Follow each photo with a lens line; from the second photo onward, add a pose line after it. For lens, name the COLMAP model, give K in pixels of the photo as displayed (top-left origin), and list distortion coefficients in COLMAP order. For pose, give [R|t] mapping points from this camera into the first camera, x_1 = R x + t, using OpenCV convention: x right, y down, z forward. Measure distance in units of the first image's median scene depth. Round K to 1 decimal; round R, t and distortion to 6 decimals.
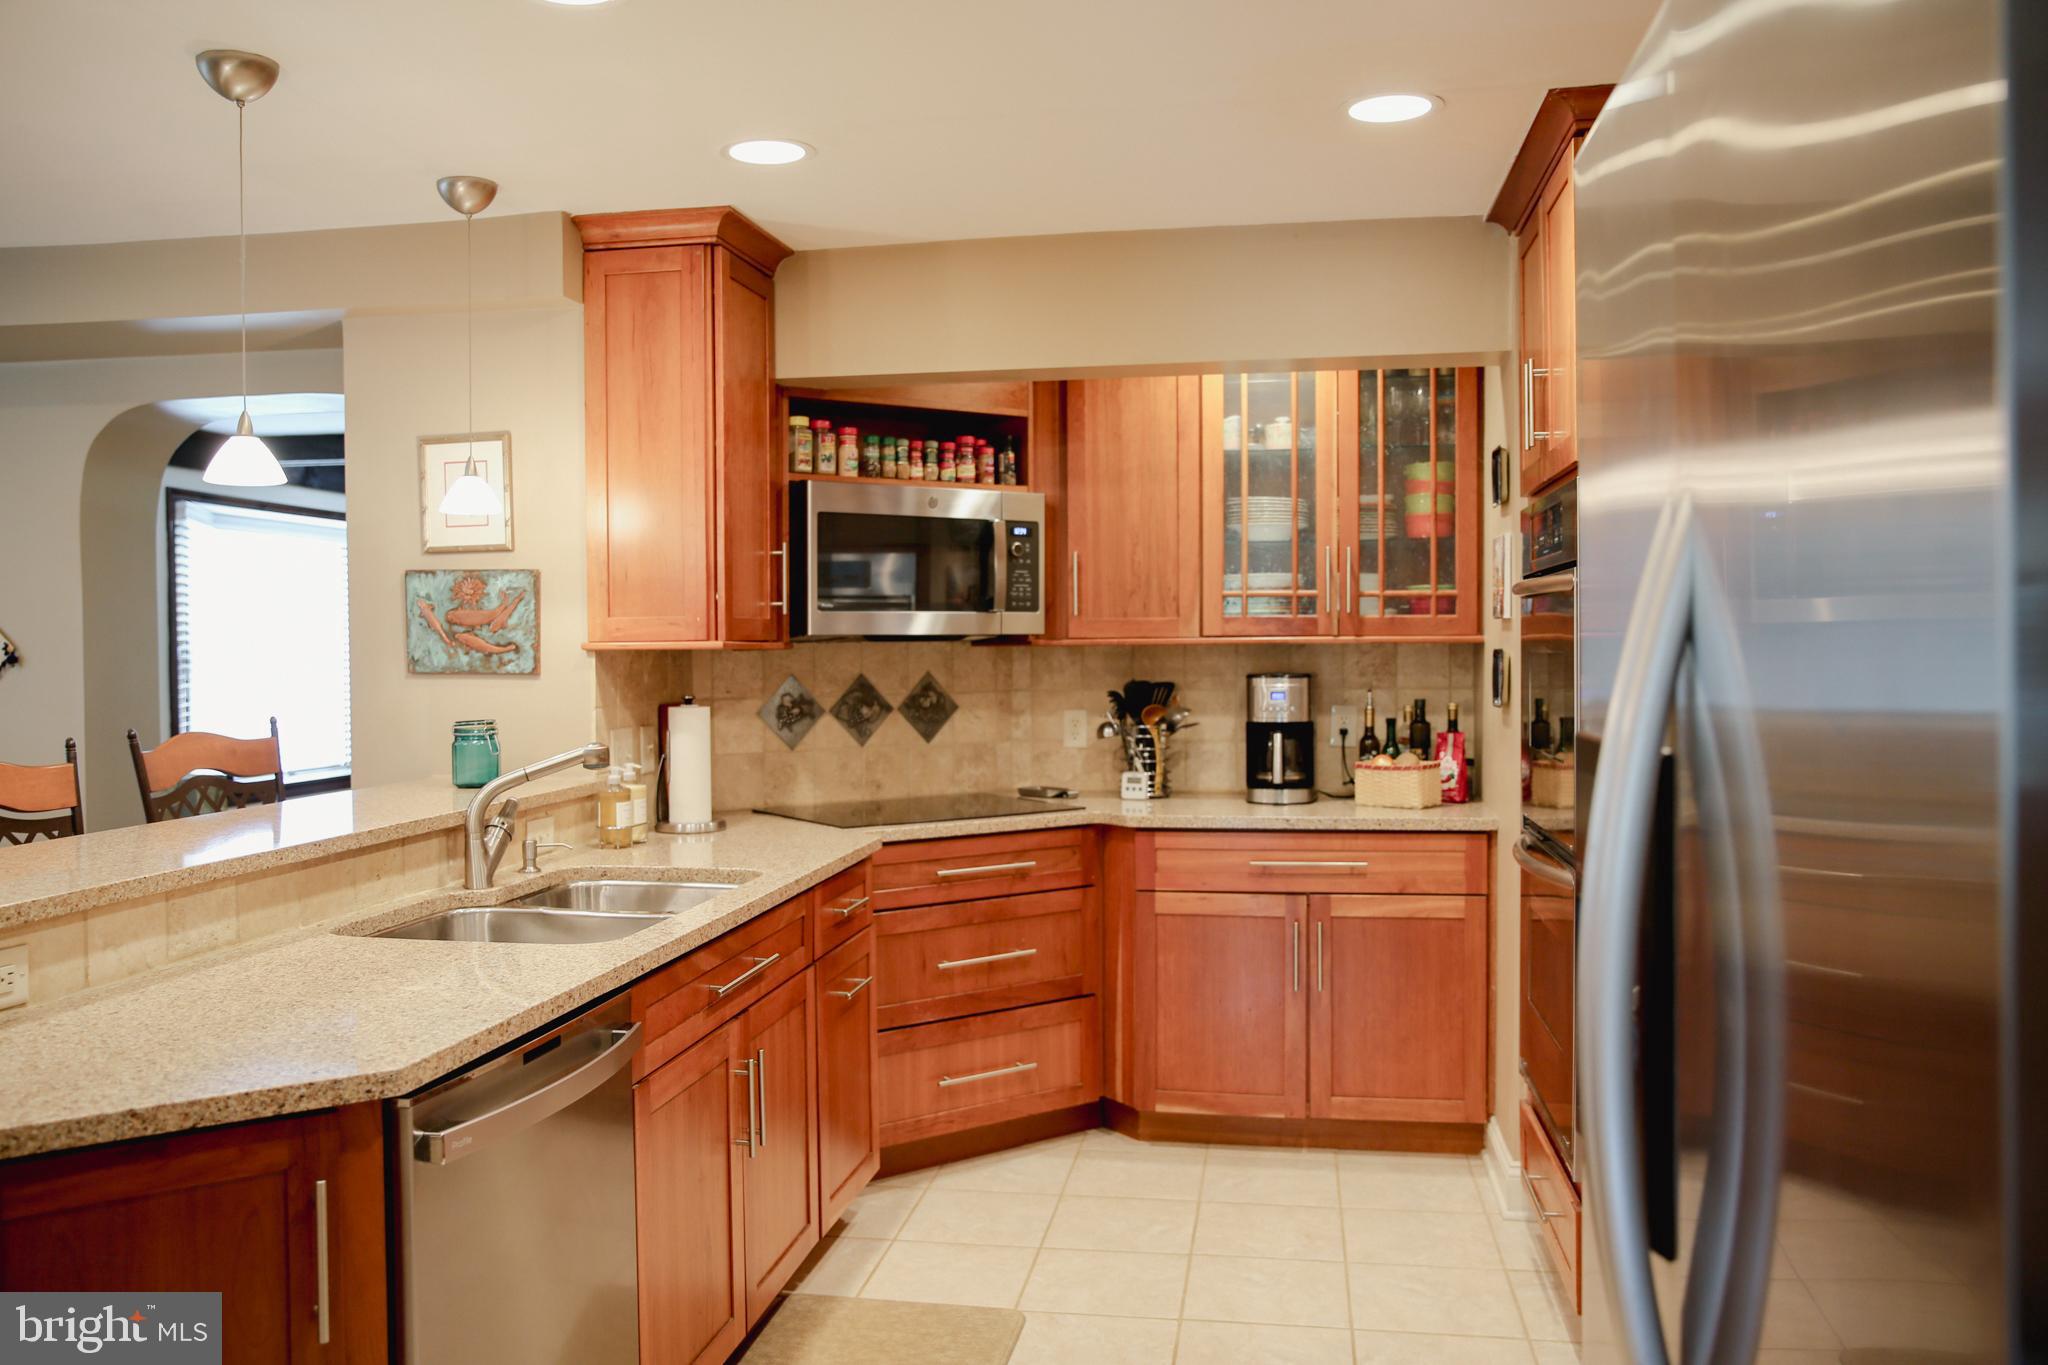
lens RADIAL K [[1553.6, 0, 1024.0], [0, 1553.6, 682.5], [0, 0, 1]] dist [-0.104838, 0.001599]
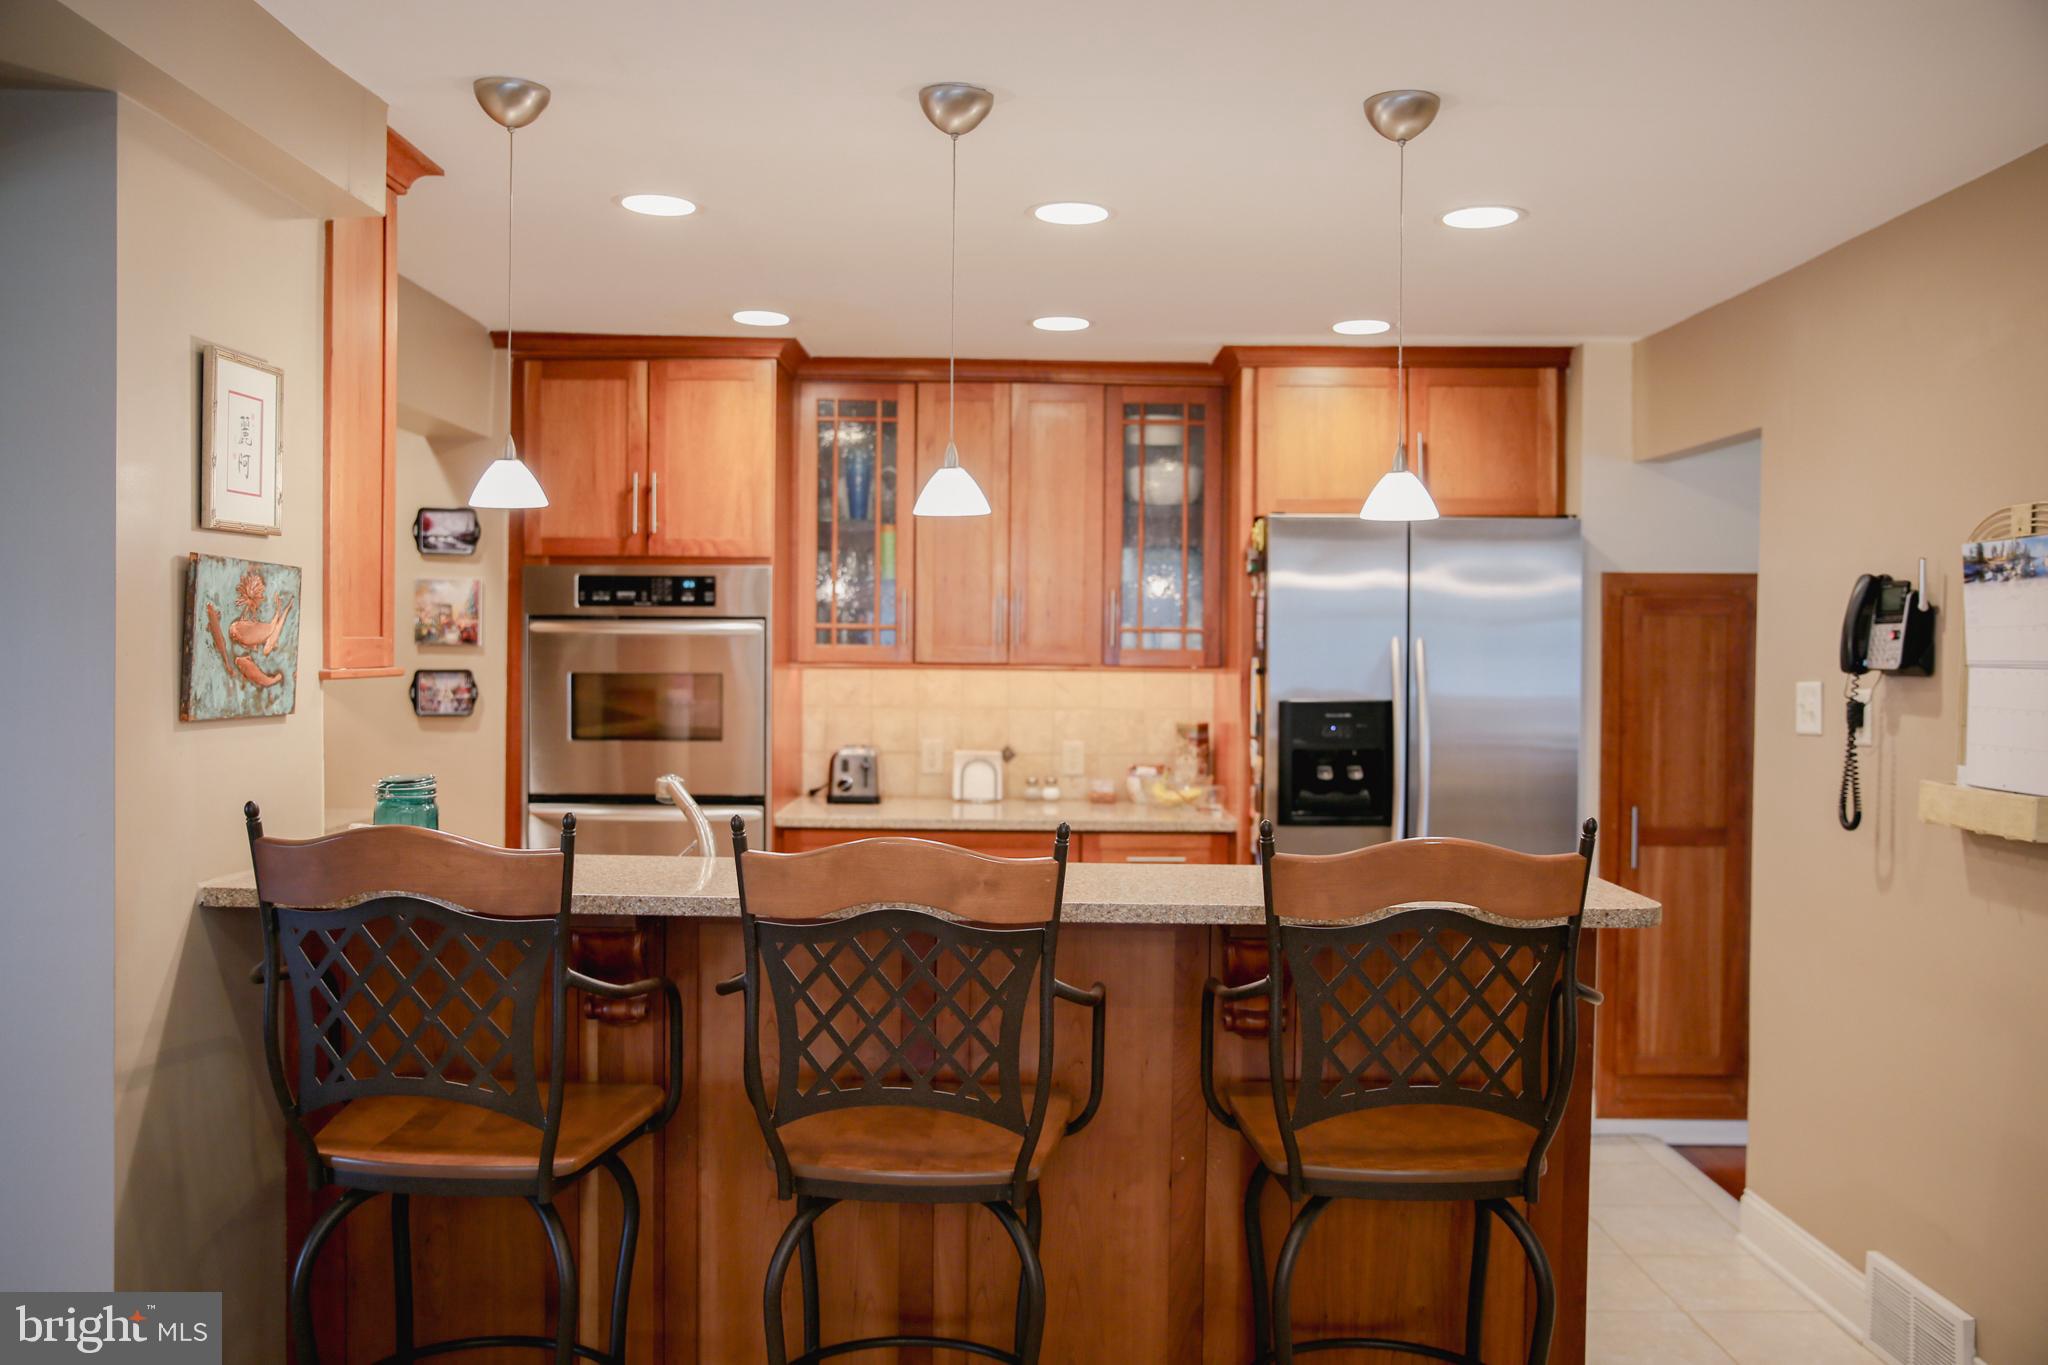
lens RADIAL K [[1759.8, 0, 1024.0], [0, 1759.8, 682.5], [0, 0, 1]] dist [0.000820, 0.000265]
pose [[-0.169800, -0.008274, 0.985444, -1.168807], [0.012468, 0.999867, 0.010544, -0.025127], [-0.985400, 0.014077, -0.169674, 0.799947]]
